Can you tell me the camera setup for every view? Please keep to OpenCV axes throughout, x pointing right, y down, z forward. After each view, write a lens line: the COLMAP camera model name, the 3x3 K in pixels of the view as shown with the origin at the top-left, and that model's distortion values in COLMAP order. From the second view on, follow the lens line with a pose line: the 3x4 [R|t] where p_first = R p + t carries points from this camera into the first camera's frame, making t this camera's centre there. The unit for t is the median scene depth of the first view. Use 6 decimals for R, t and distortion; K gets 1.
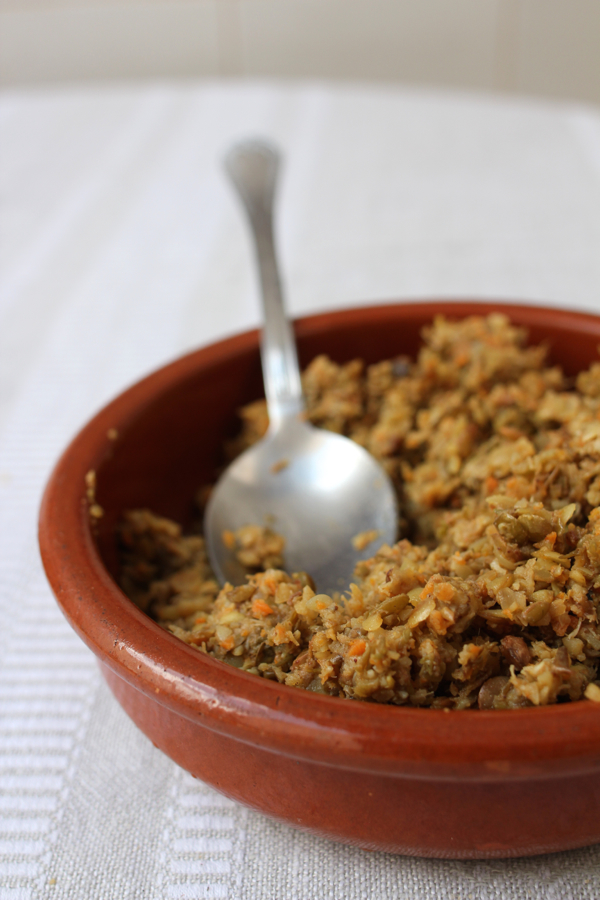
lens RADIAL K [[1170.6, 0, 302.5], [0, 1170.6, 446.8], [0, 0, 1]] dist [-0.035239, 0.000000]
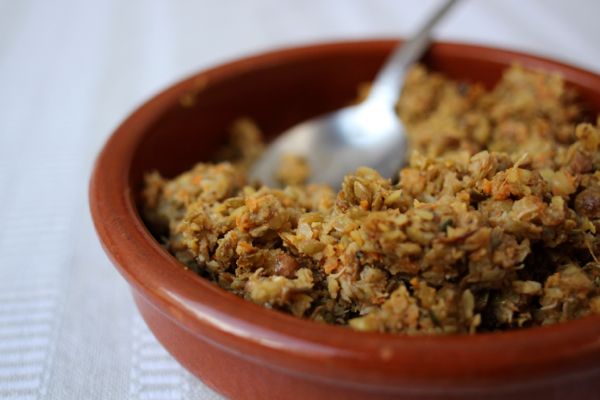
lens RADIAL K [[780.4, 0, 300.4], [0, 780.4, 200.4], [0, 0, 1]] dist [-0.035239, 0.000000]
pose [[0.777765, 0.361440, -0.514240, 0.541795], [-0.330956, 0.931024, 0.153826, -0.031408], [0.534369, 0.050551, 0.843738, 0.226012]]
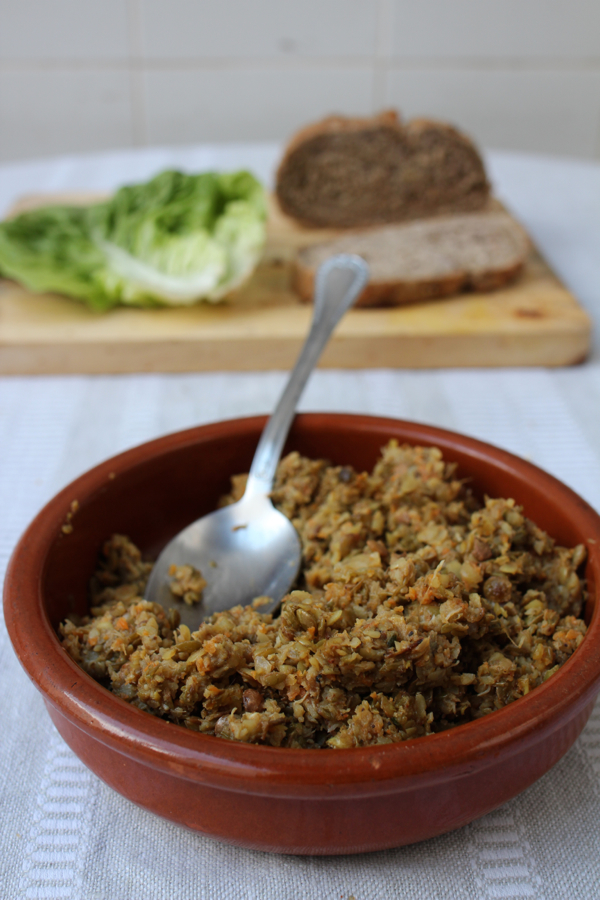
lens RADIAL K [[1170.6, 0, 297.8], [0, 1170.6, 451.3], [0, 0, 1]] dist [-0.035239, 0.000000]
pose [[0.930842, 0.220820, -0.291157, 0.505885], [-0.218110, 0.975013, 0.042164, -0.168035], [0.293193, 0.024257, 0.955746, -0.303576]]
